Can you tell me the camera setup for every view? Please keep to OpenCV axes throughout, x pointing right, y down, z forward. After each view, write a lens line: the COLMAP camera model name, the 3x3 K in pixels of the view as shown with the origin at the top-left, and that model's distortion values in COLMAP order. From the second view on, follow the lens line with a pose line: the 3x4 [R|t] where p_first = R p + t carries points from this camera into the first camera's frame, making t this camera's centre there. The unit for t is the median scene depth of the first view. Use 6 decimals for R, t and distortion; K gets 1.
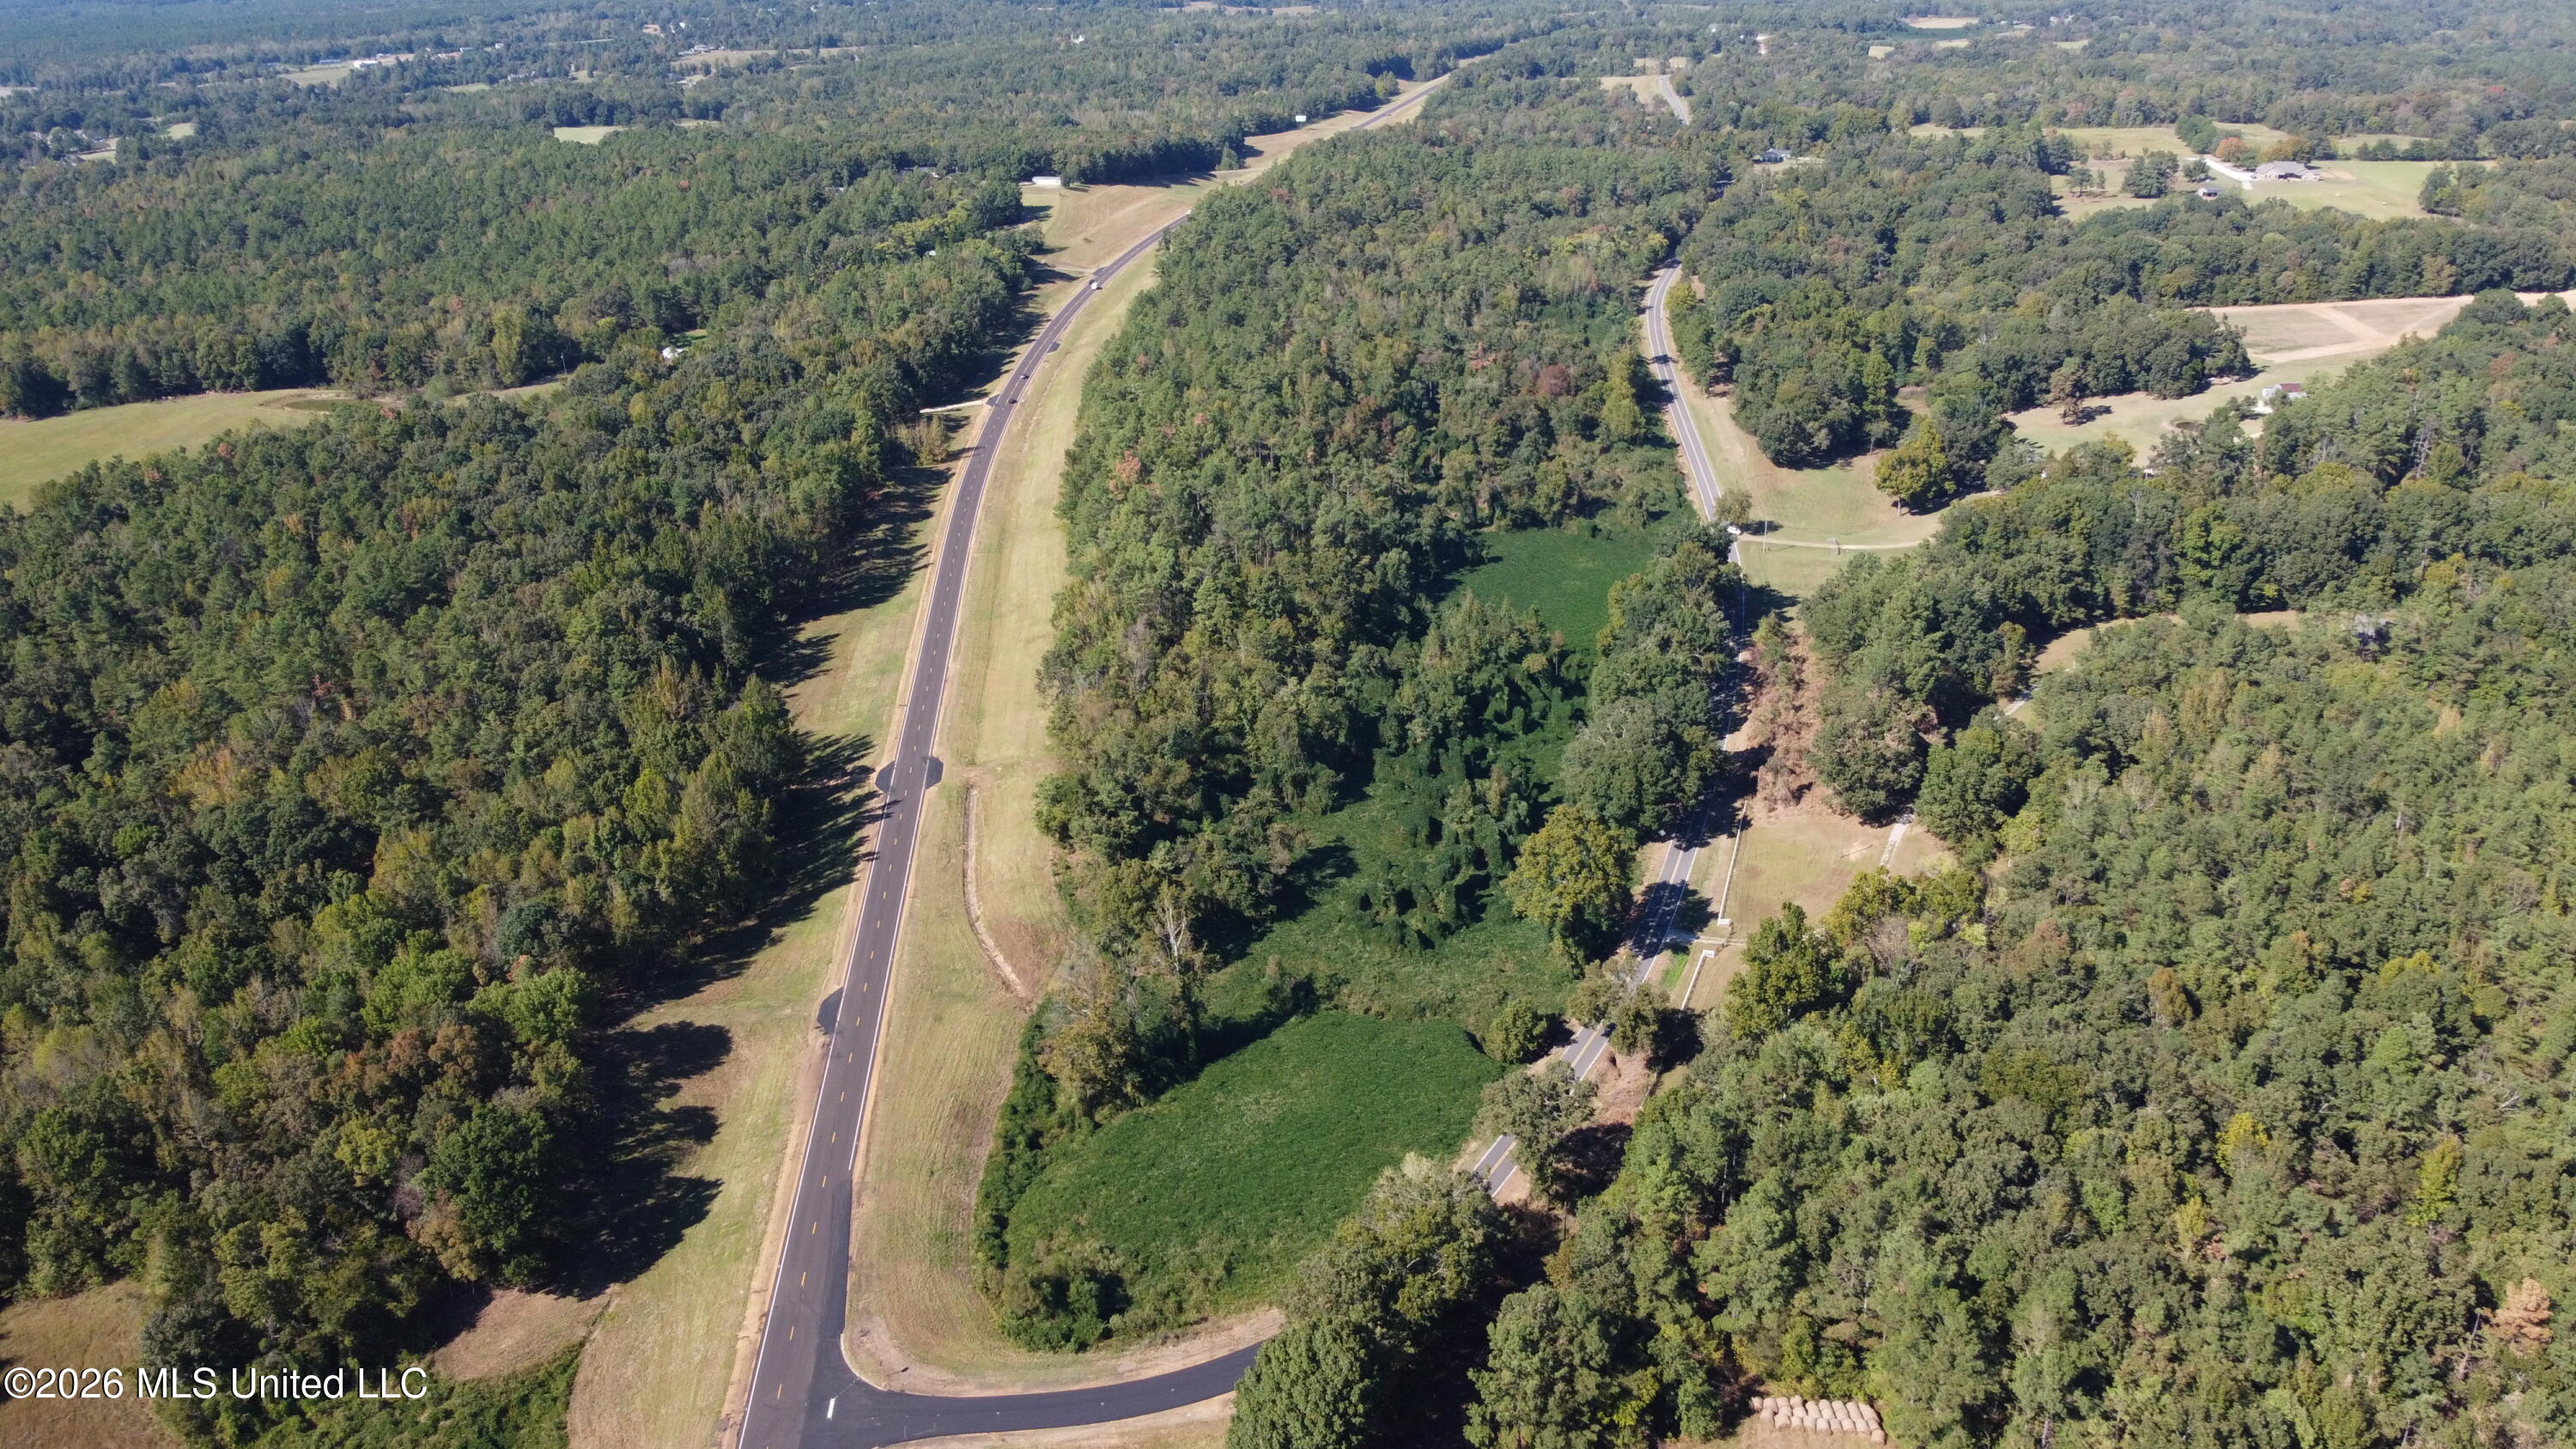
lens RADIAL K [[1962.2, 0, 1288.0], [0, 1962.2, 724.5], [0, 0, 1]] dist [-0.005013, -0.004499]
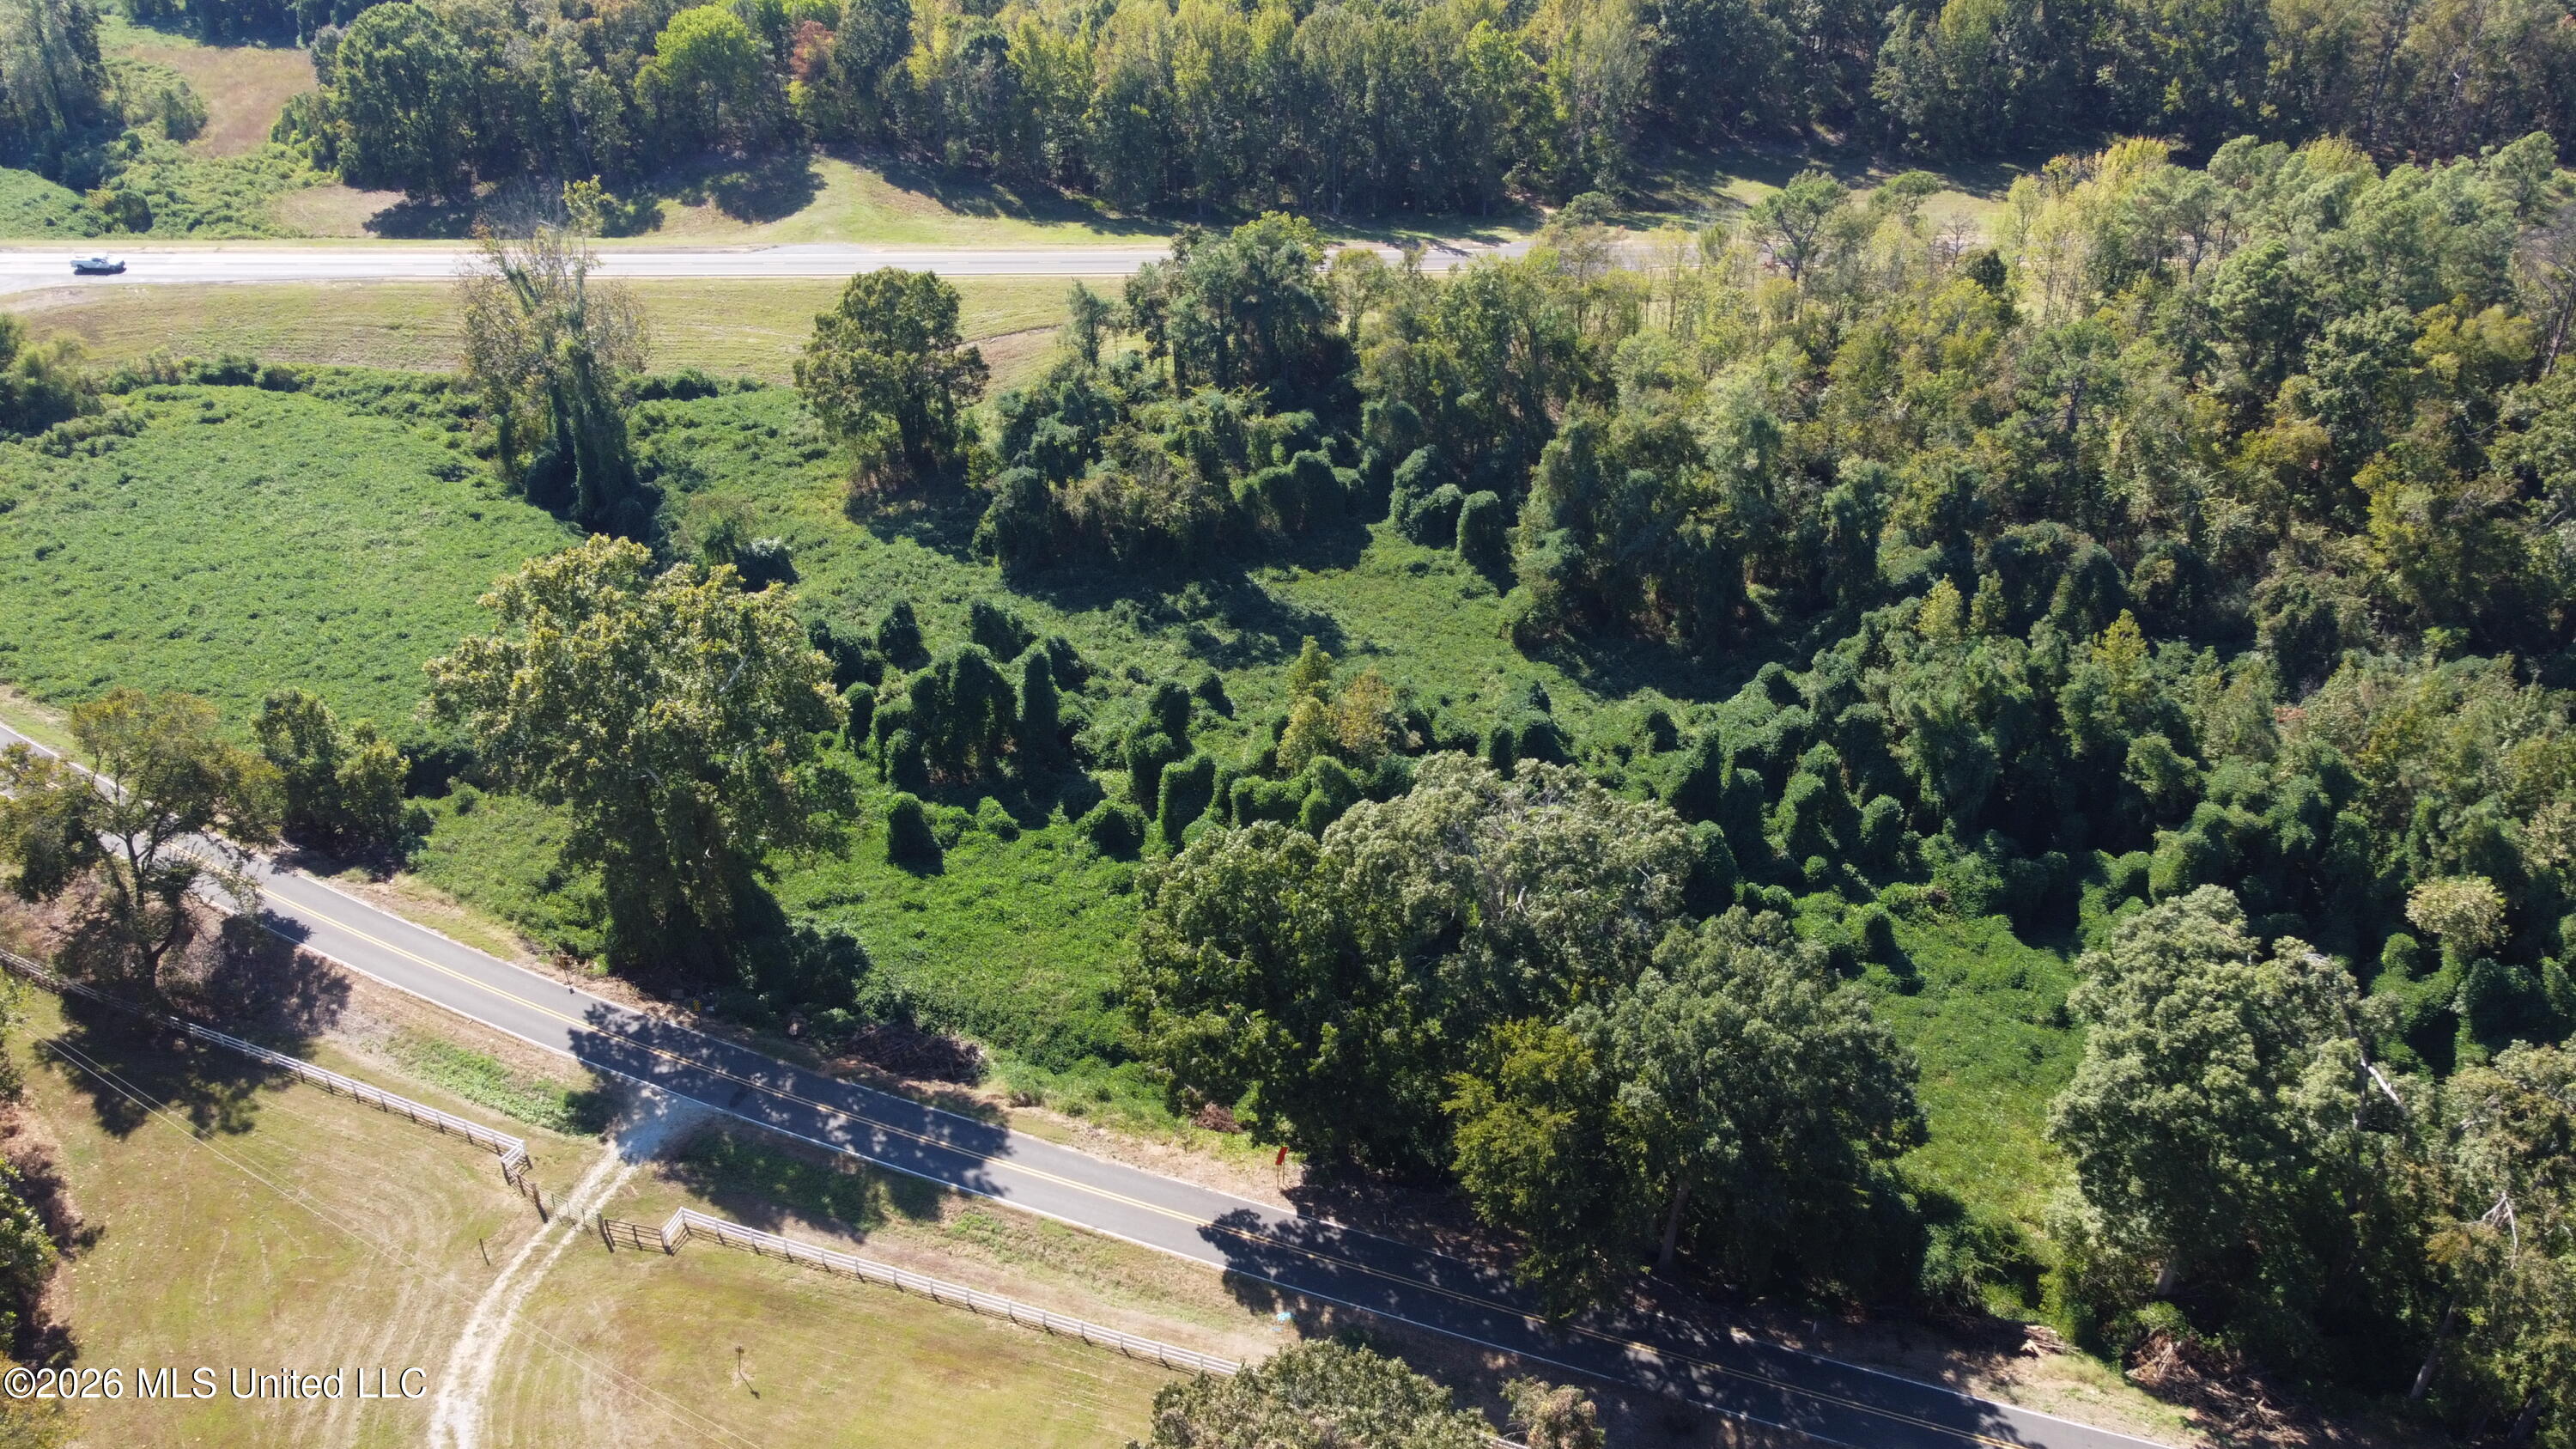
lens RADIAL K [[1962.2, 0, 1288.0], [0, 1962.2, 724.5], [0, 0, 1]] dist [-0.005013, -0.004499]
pose [[-0.032906, 0.545019, -0.837778, 0.349607], [-0.416327, 0.754572, 0.507241, -0.122466], [0.908619, 0.365480, 0.202076, 0.809040]]
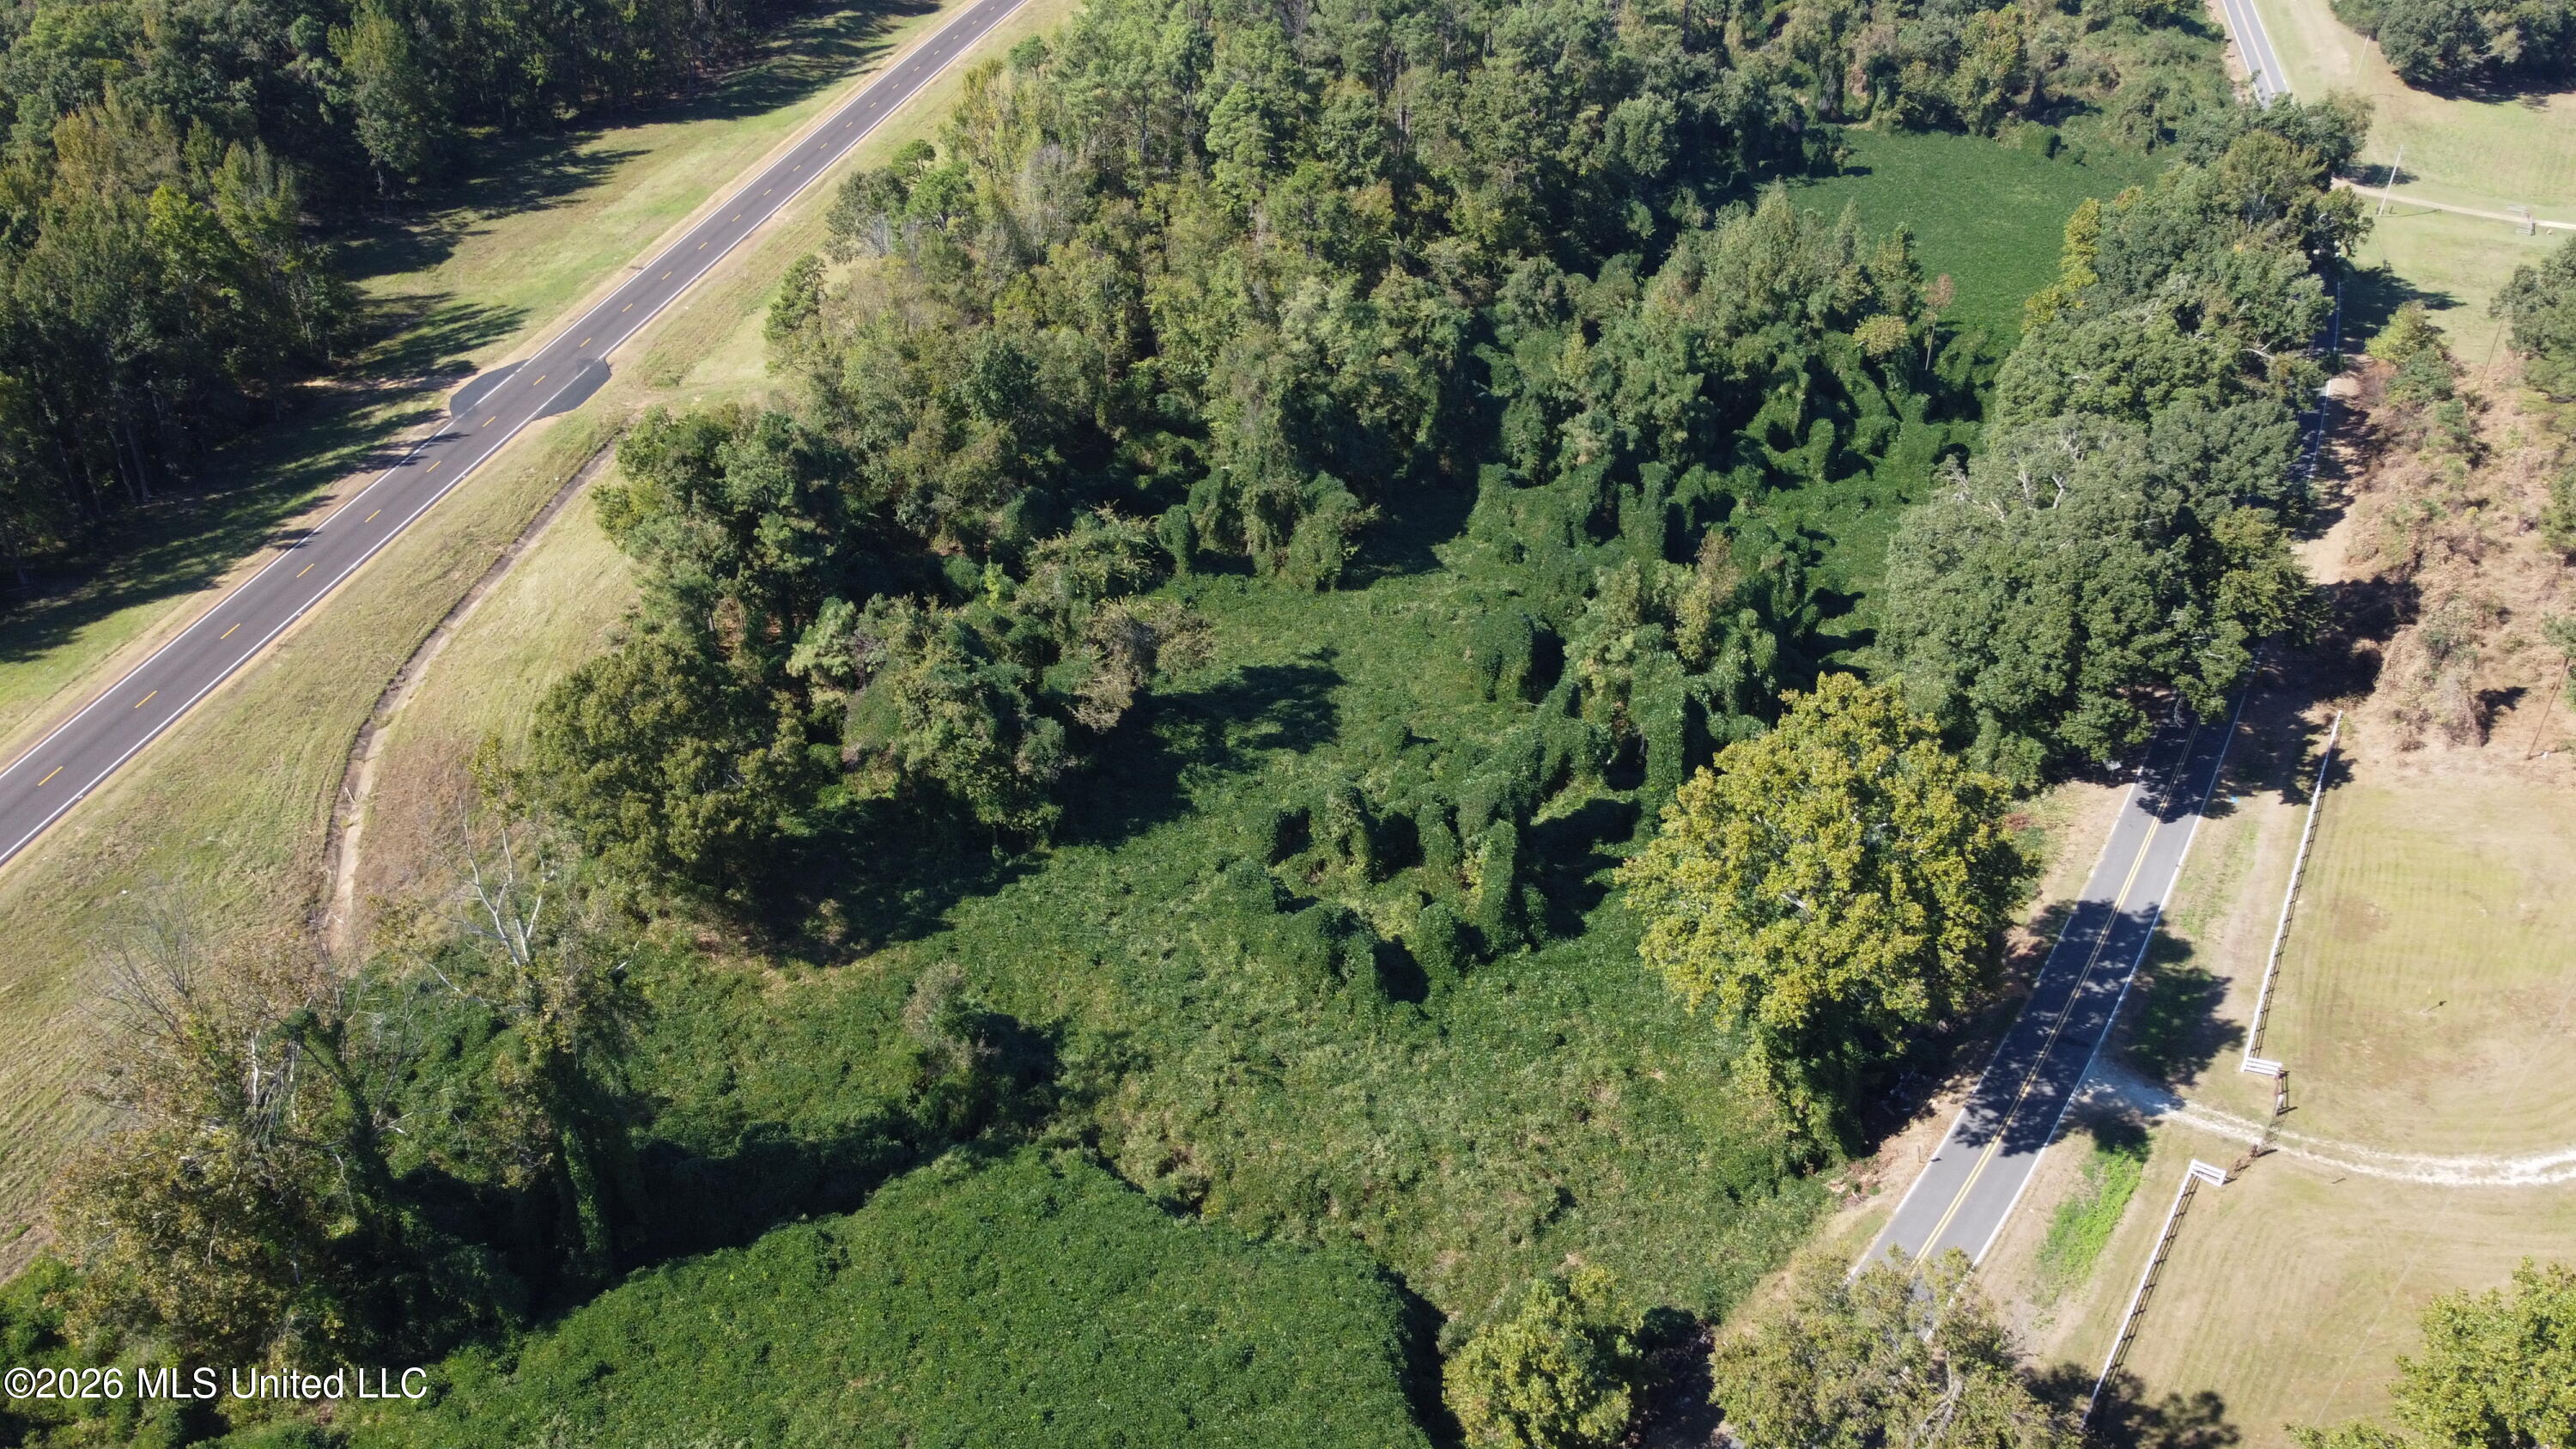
lens RADIAL K [[1962.2, 0, 1288.0], [0, 1962.2, 724.5], [0, 0, 1]] dist [-0.005013, -0.004499]
pose [[0.973059, 0.156603, -0.169207, 0.083536], [-0.132243, 0.980289, 0.146781, 0.010229], [0.188858, -0.120451, 0.974589, 0.515082]]
